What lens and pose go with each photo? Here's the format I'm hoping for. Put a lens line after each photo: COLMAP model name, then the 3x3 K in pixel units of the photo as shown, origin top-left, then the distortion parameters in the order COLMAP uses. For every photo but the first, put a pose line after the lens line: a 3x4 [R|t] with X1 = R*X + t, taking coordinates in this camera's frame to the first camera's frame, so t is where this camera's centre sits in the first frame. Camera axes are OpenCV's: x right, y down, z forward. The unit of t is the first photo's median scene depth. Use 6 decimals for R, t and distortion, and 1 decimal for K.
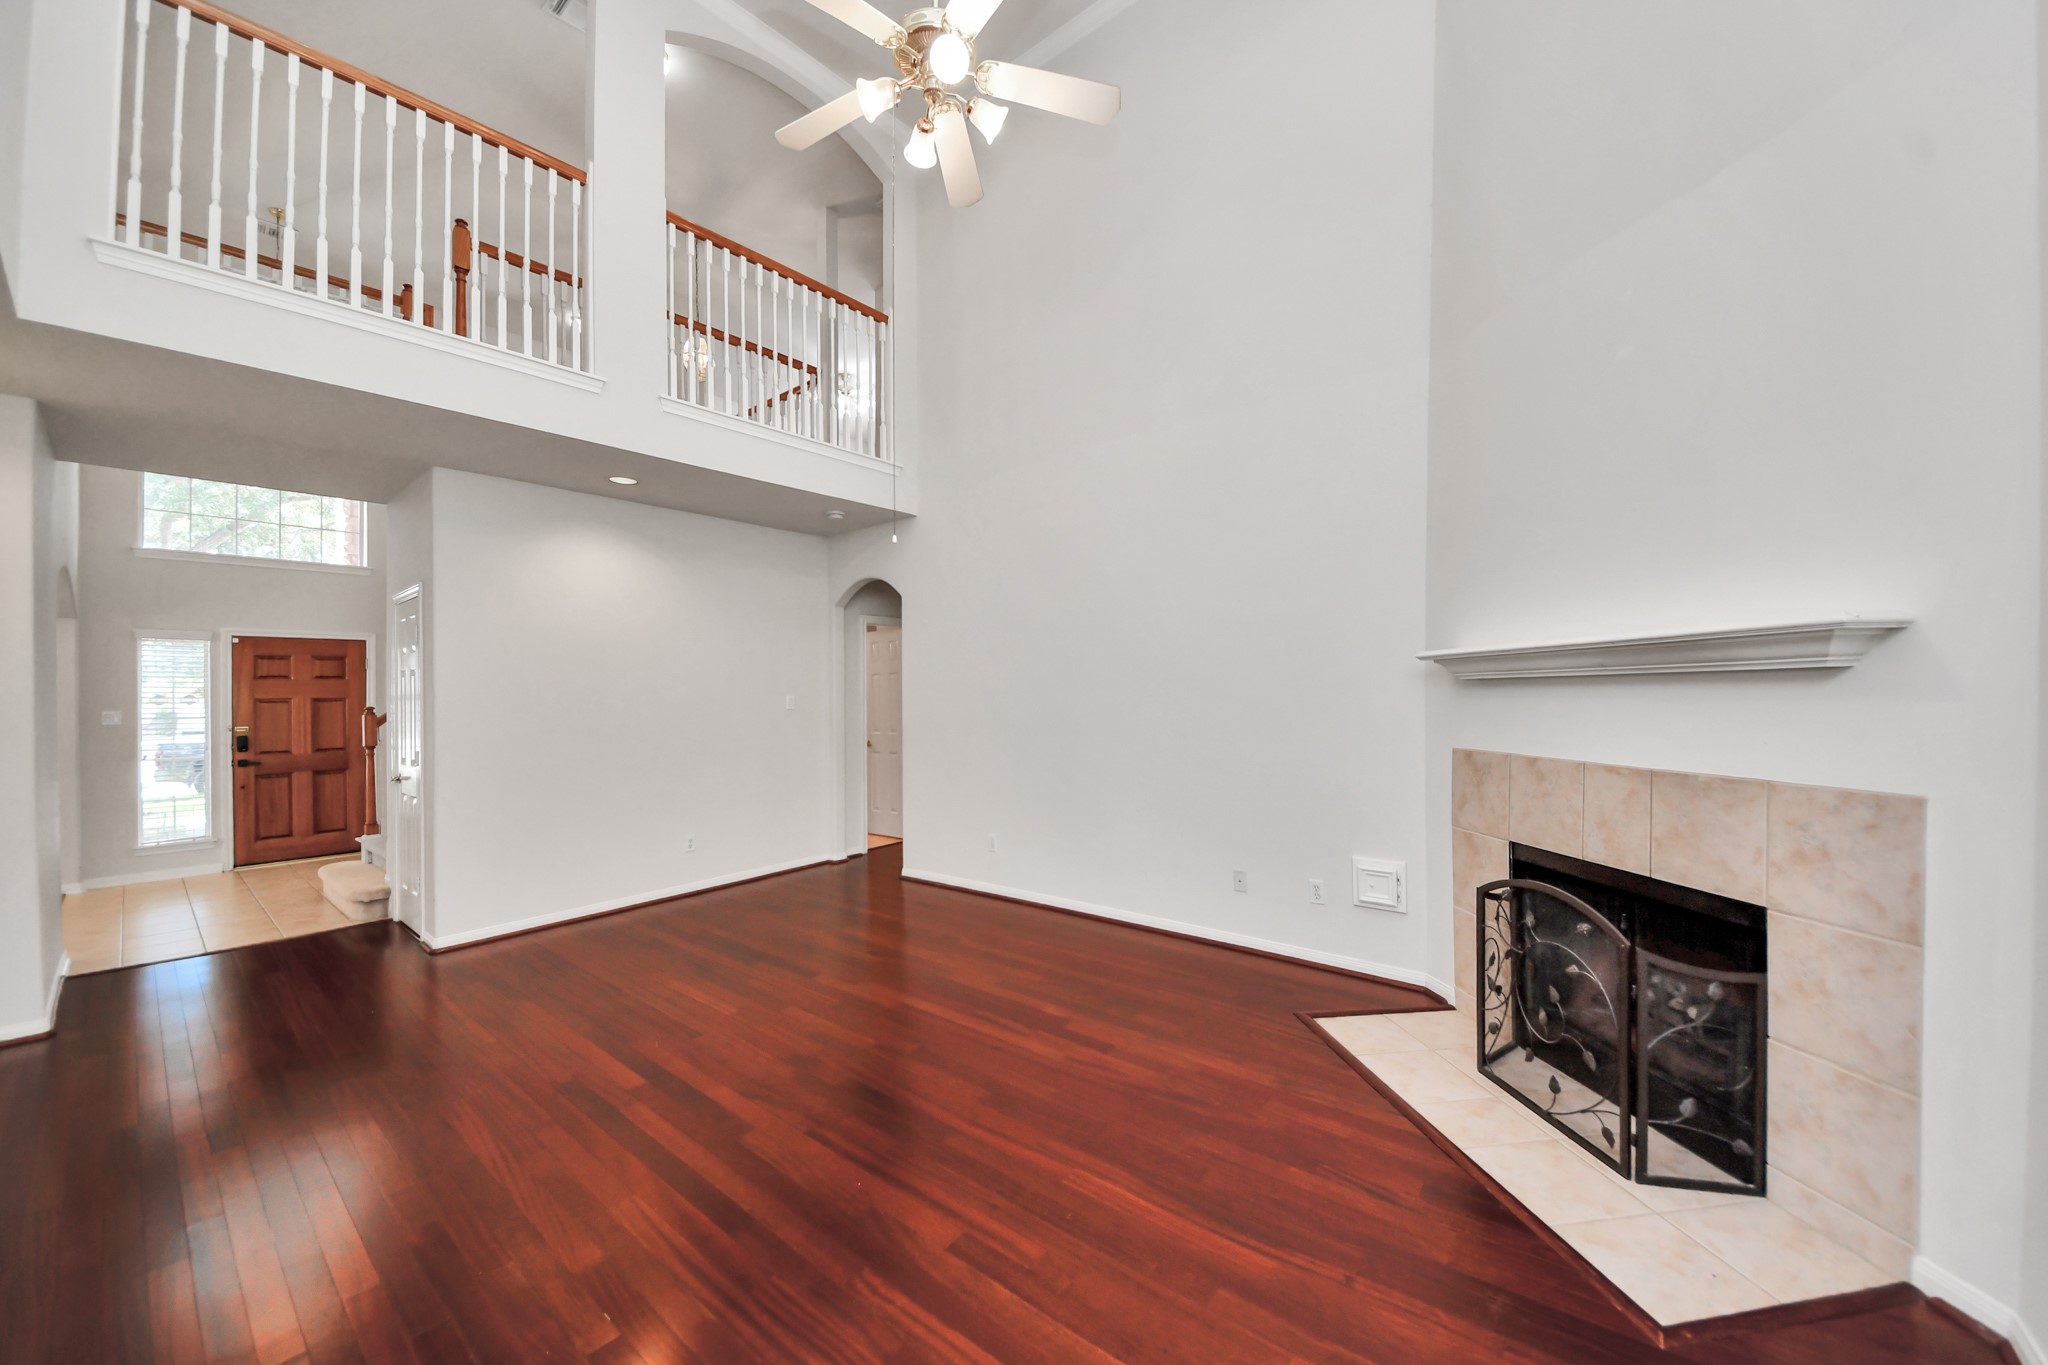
lens RADIAL K [[726.4, 0, 1031.7], [0, 726.4, 697.7], [0, 0, 1]] dist [-0.002066, -0.004982]
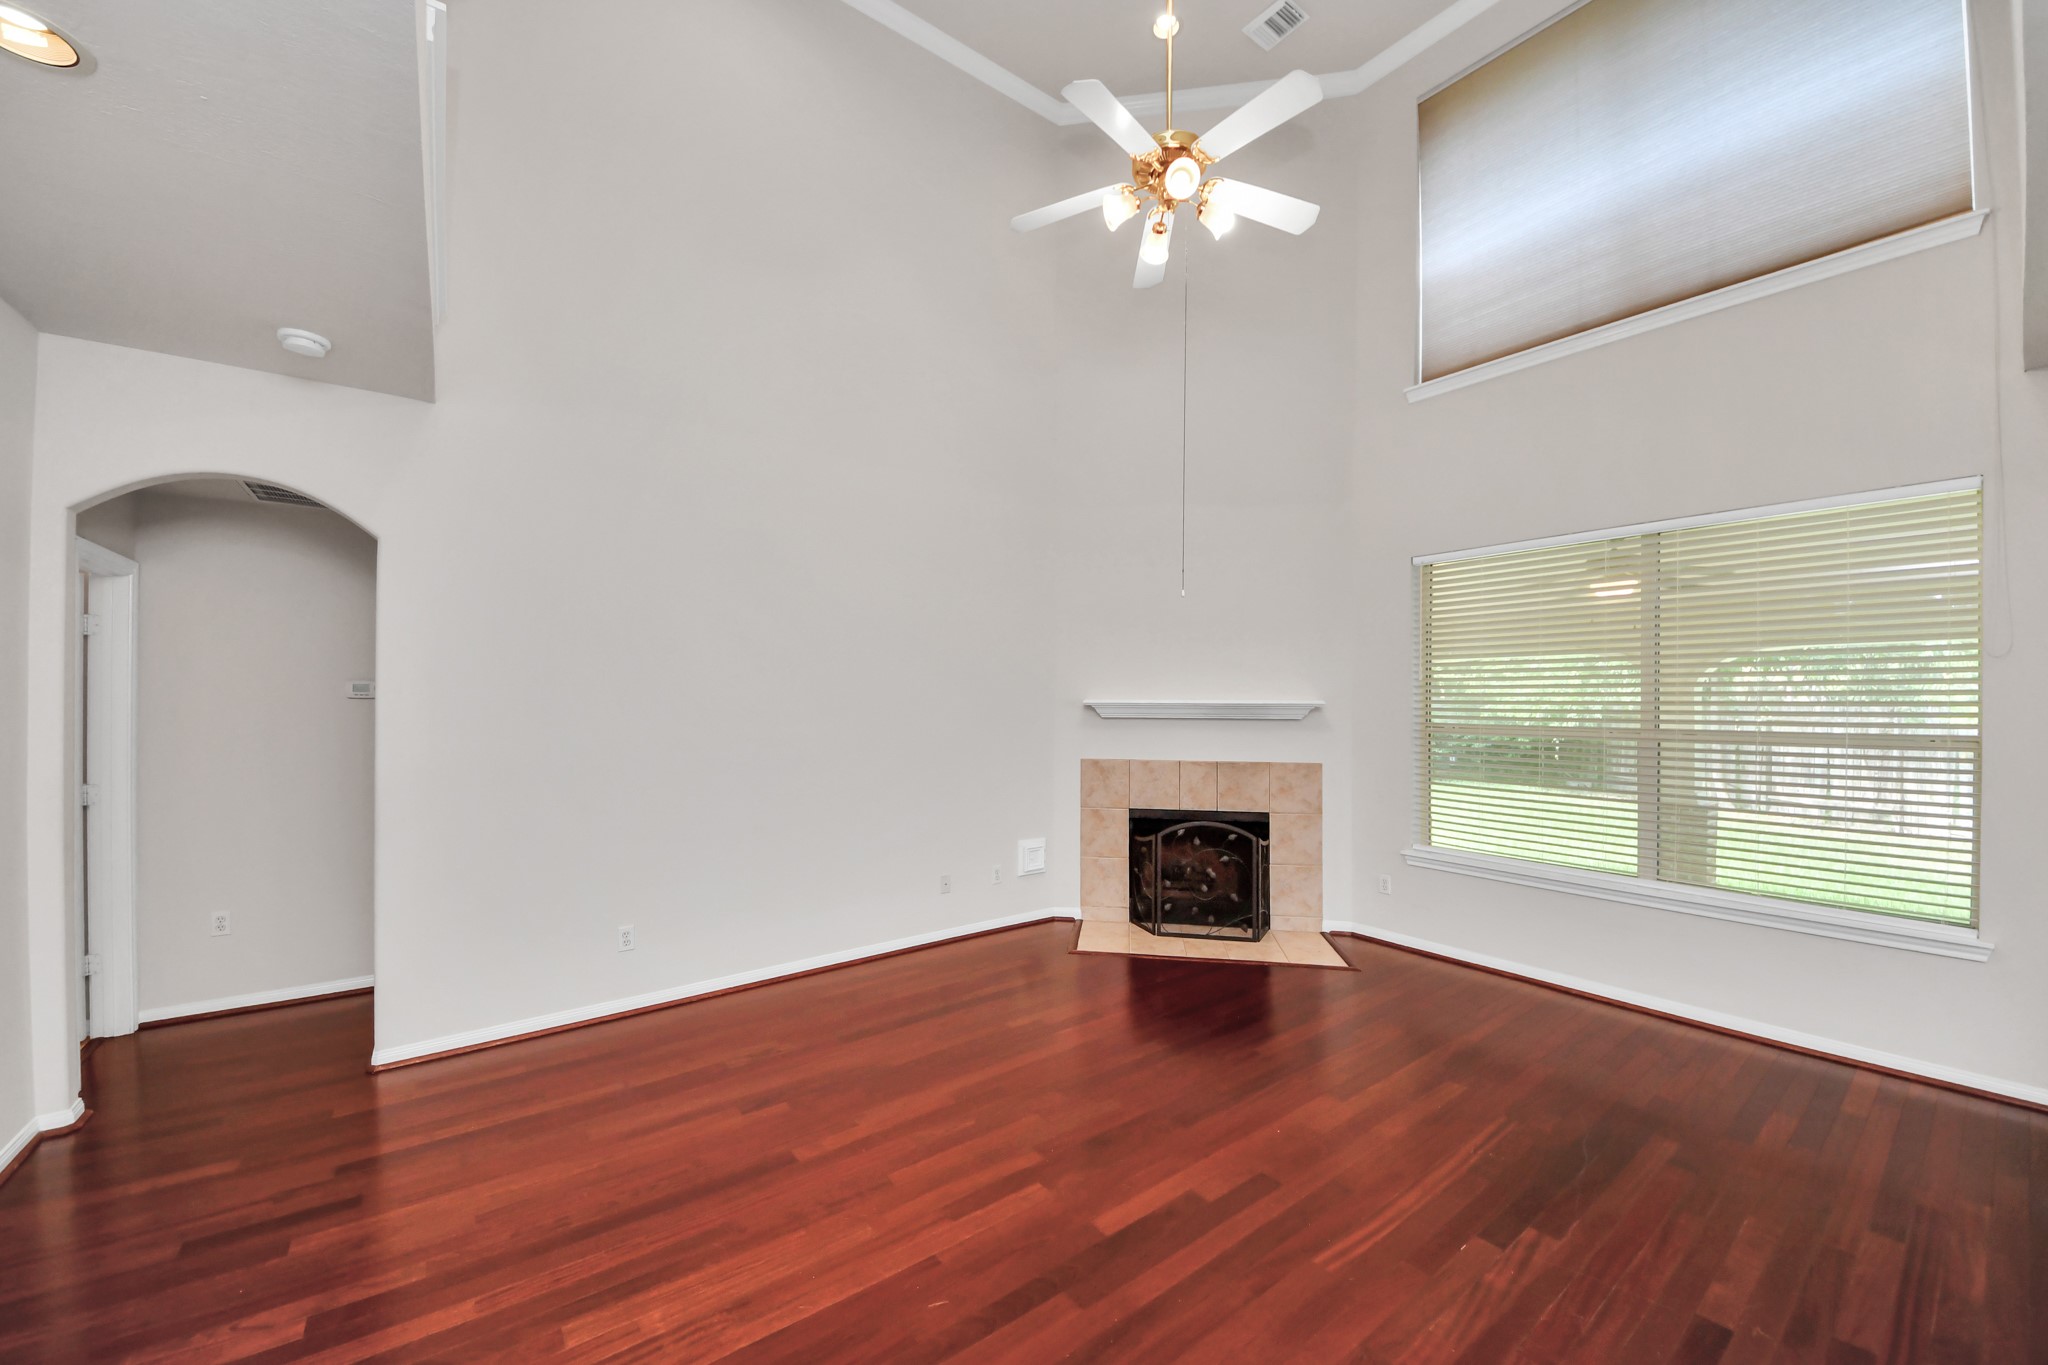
lens RADIAL K [[726.4, 0, 1033.1], [0, 726.4, 699.6], [0, 0, 1]] dist [-0.002066, -0.004982]
pose [[0.250210, 0.023391, 0.967909, -1.398757], [-0.009862, 0.999718, -0.021610, -0.036073], [-0.968141, -0.004138, 0.250370, 0.976532]]
